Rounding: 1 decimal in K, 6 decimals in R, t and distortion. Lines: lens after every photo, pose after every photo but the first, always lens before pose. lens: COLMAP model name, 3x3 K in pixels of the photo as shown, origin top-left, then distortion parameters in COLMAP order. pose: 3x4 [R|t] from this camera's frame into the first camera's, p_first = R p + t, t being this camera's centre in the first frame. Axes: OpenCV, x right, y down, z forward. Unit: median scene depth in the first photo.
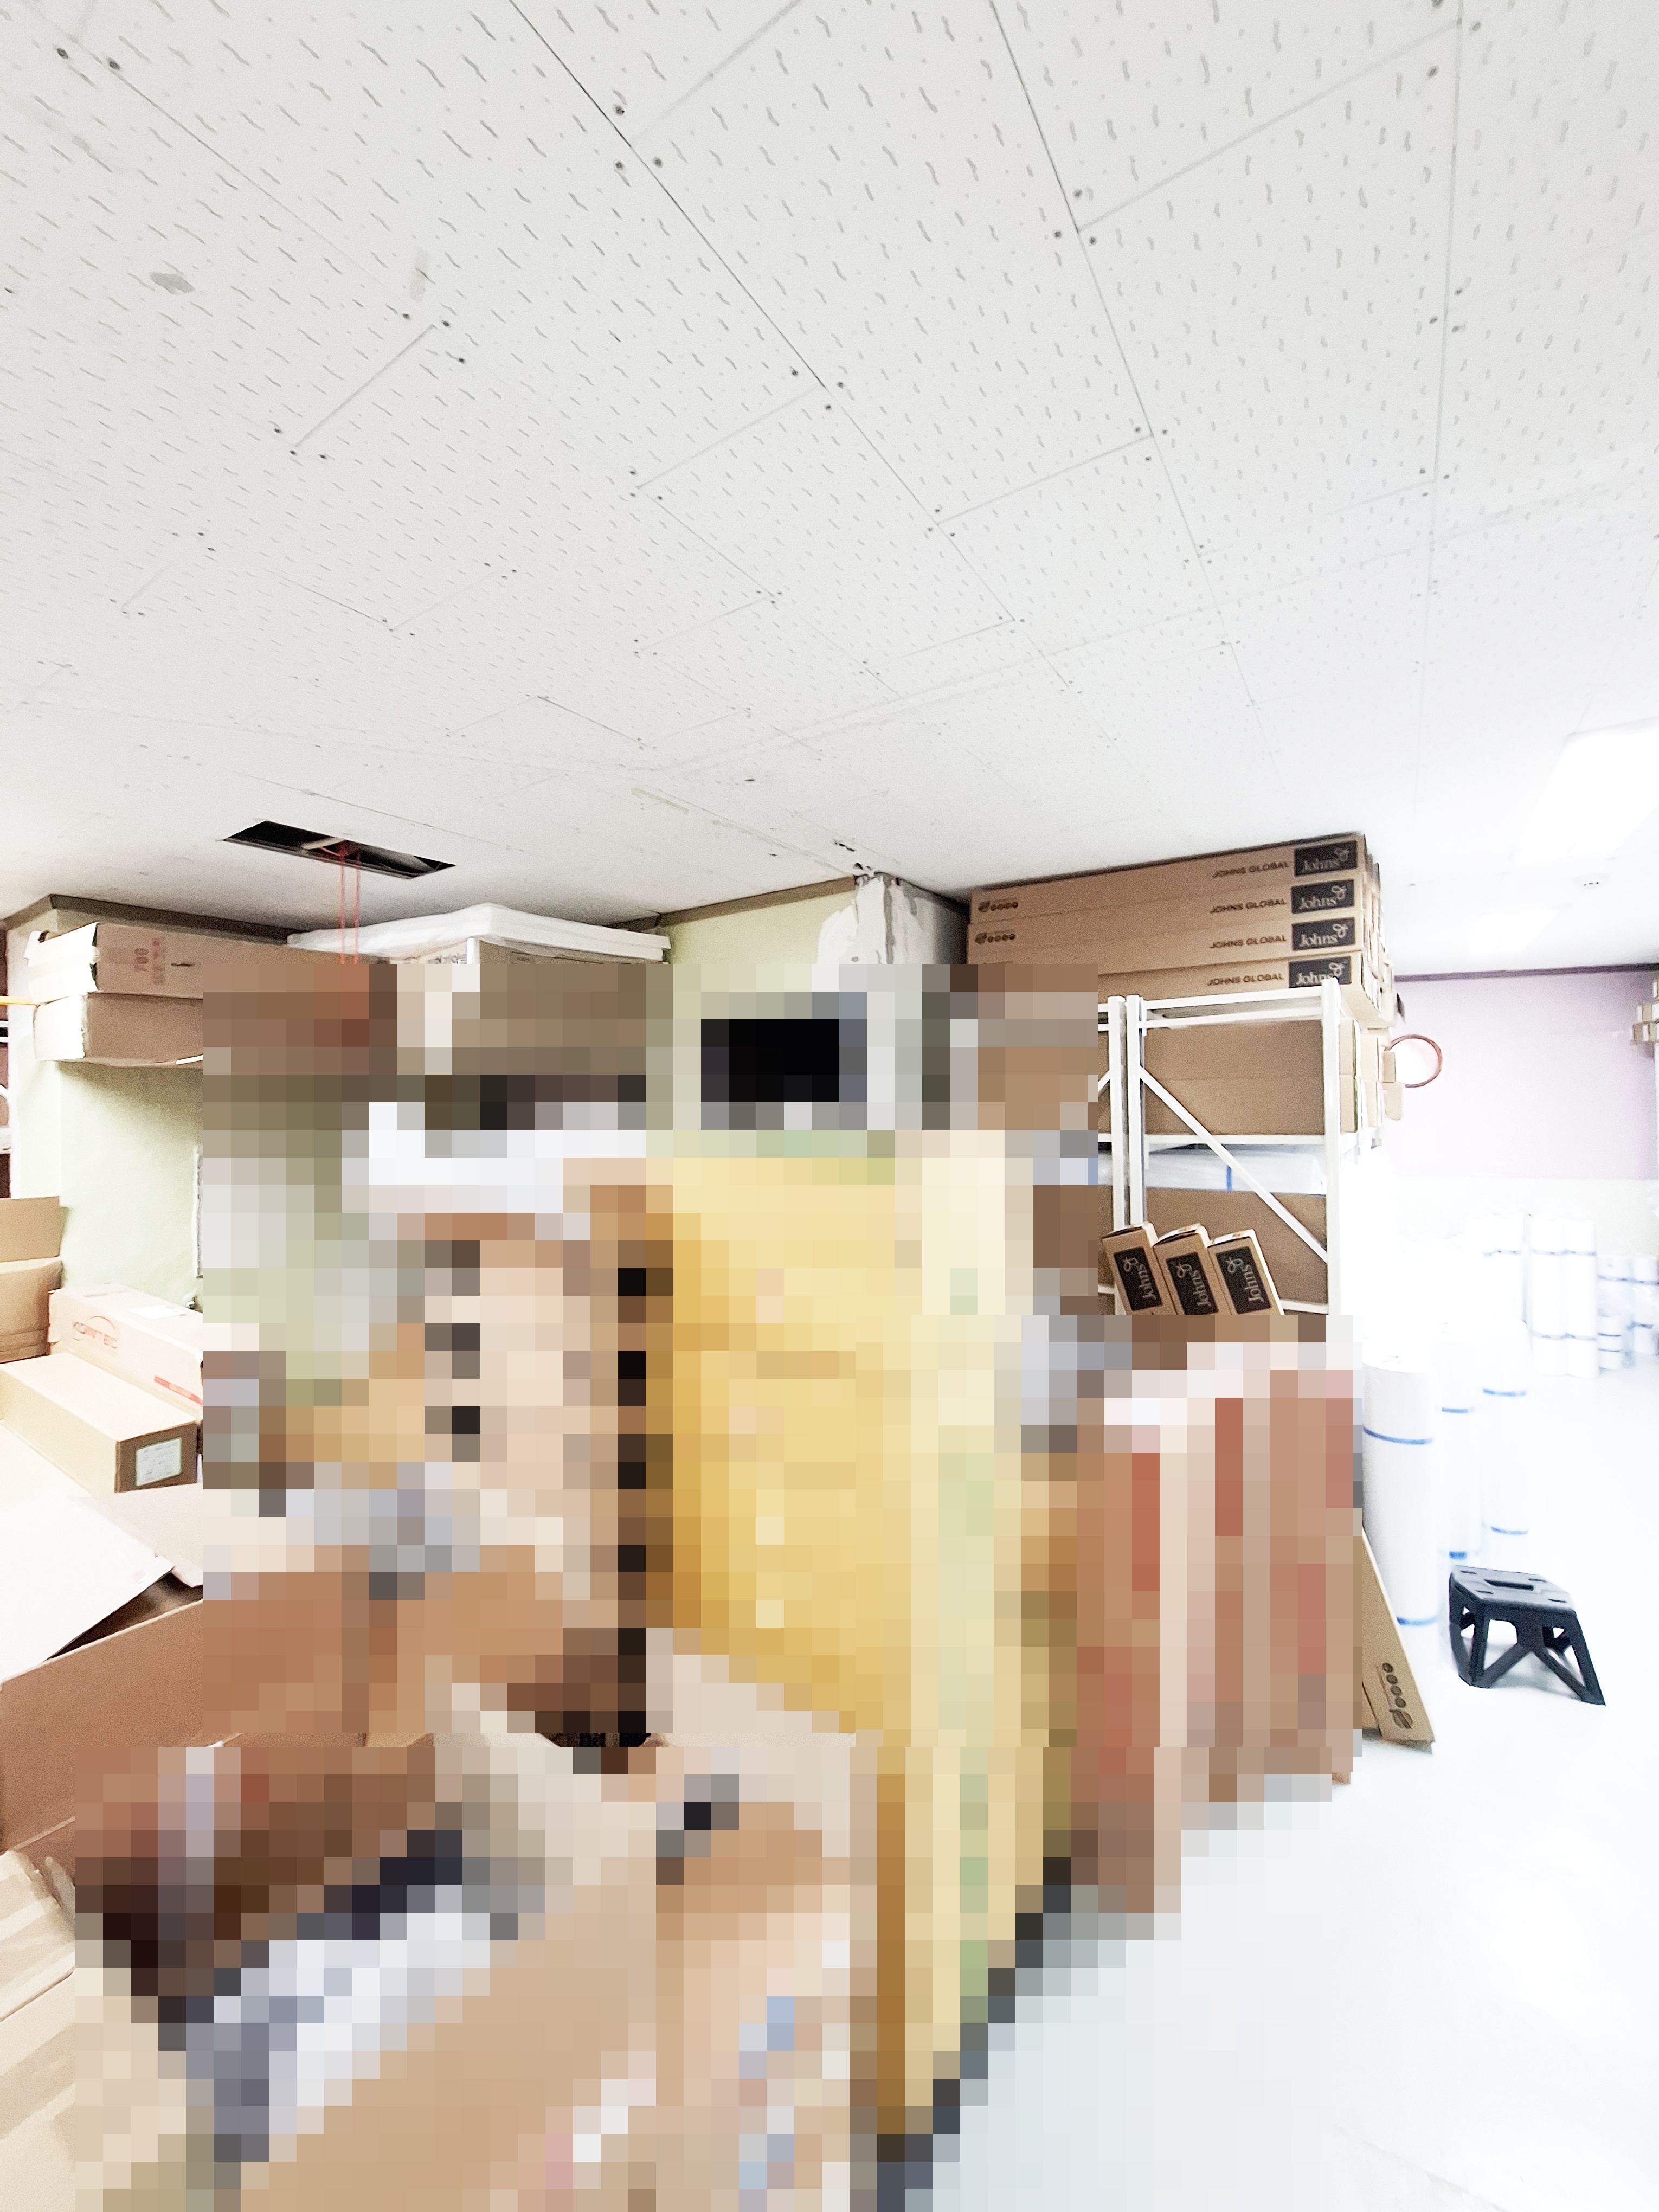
lens RADIAL K [[867.3, 0, 809.0], [0, 867.3, 1096.6], [0, 0, 1]] dist [-0.008365, 0.002030]
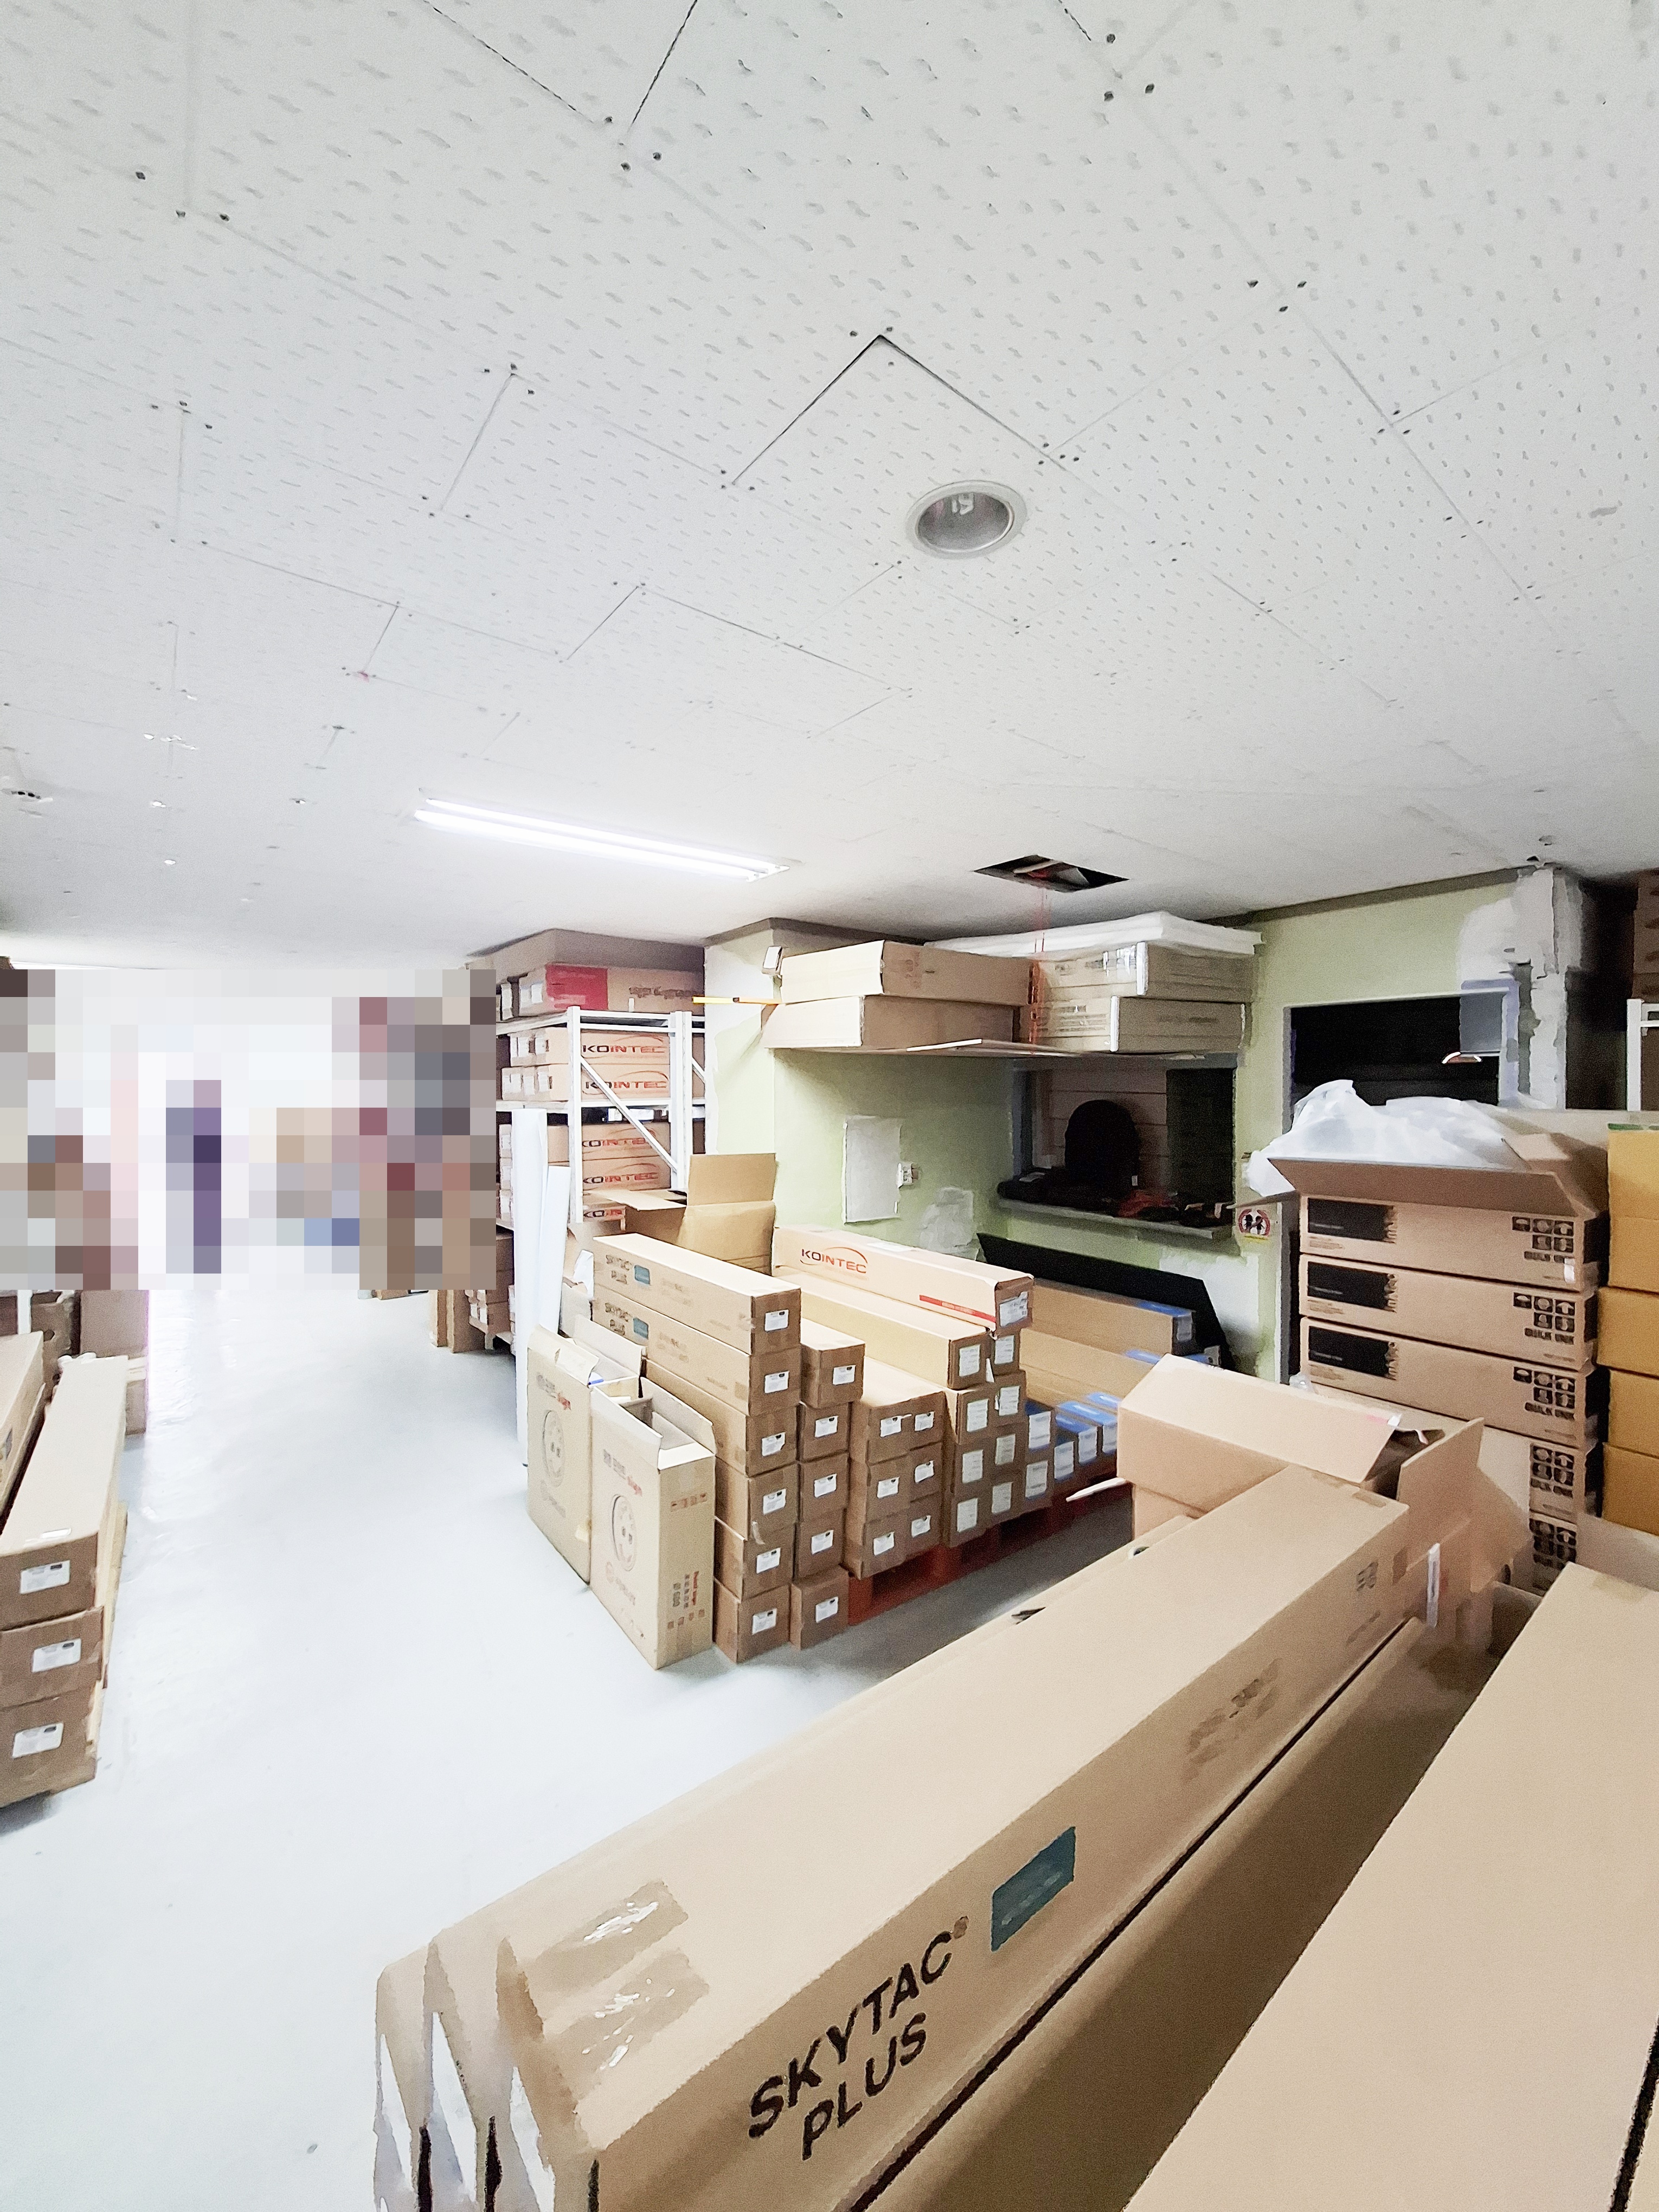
lens RADIAL K [[867.3, 0, 817.3], [0, 867.3, 1098.6], [0, 0, 1]] dist [-0.008365, 0.002030]
pose [[0.953038, 0.020021, -0.302188, -0.475606], [-0.014490, 0.999684, 0.020536, 0.007816], [0.302504, -0.015193, 0.953027, -0.239146]]
